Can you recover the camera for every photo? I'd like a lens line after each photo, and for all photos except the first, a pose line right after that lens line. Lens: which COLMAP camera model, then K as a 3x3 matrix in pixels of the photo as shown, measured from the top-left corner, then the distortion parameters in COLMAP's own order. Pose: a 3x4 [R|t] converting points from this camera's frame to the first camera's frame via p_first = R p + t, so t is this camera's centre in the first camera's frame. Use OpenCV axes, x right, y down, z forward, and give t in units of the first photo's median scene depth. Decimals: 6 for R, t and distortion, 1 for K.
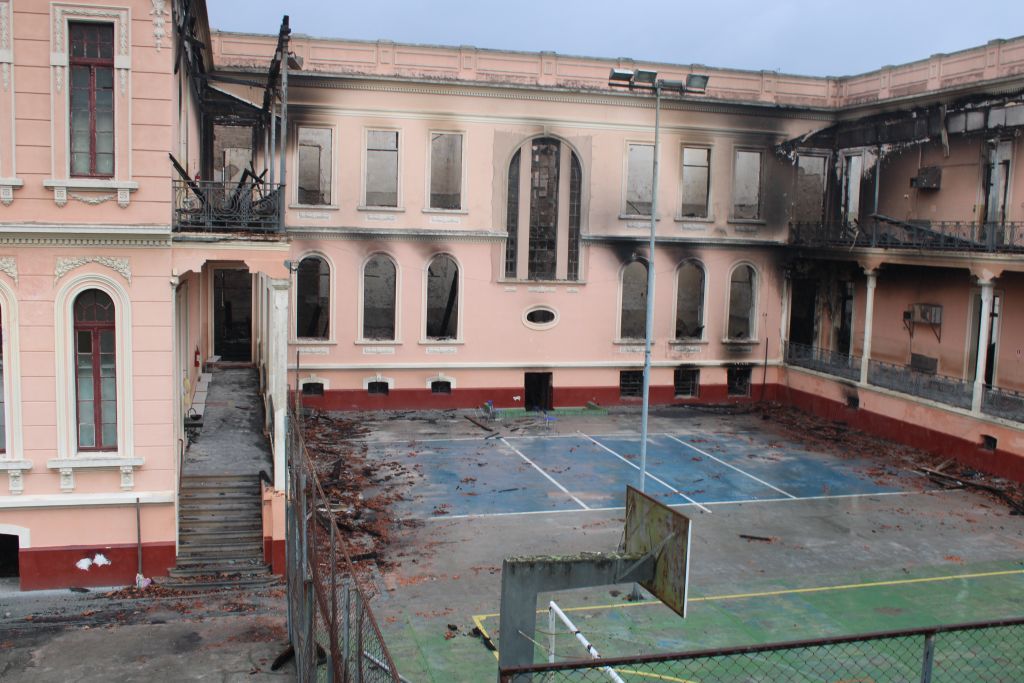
lens RADIAL K [[1013.9, 0, 512.0], [0, 1013.9, 341.5], [0, 0, 1]] dist [-0.138252, 0.161144]
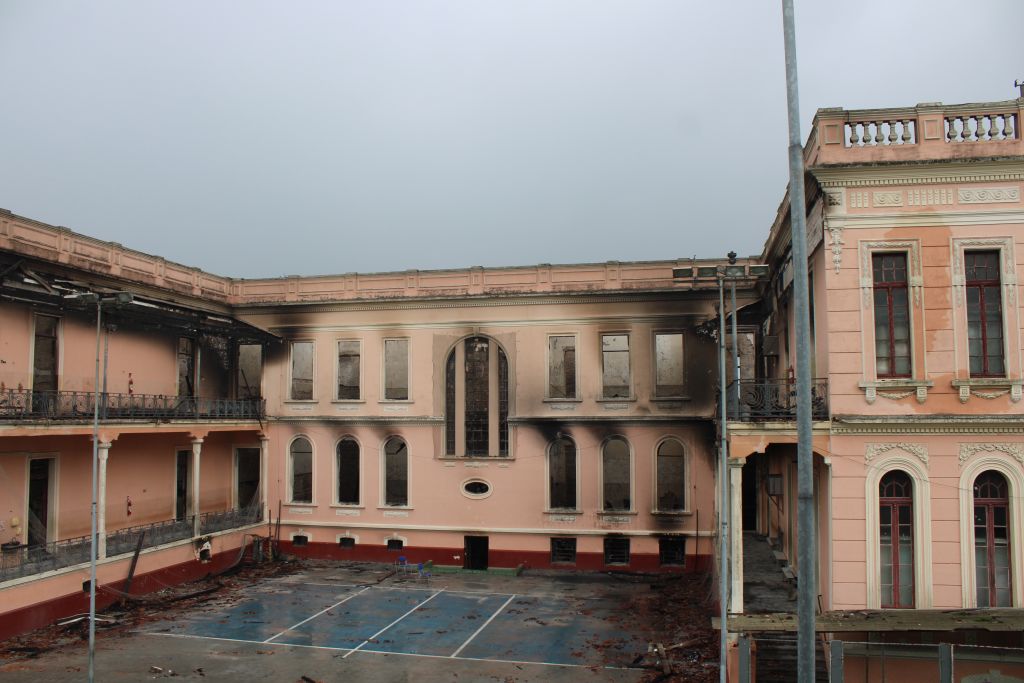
lens RADIAL K [[855.4, 0, 512.0], [0, 855.4, 341.5], [0, 0, 1]] dist [-0.175951, 0.166110]
pose [[0.882064, -0.071789, -0.465627, 0.547547], [-0.023533, 0.980375, -0.195730, 0.001022], [0.470541, 0.183604, 0.863065, 0.144665]]
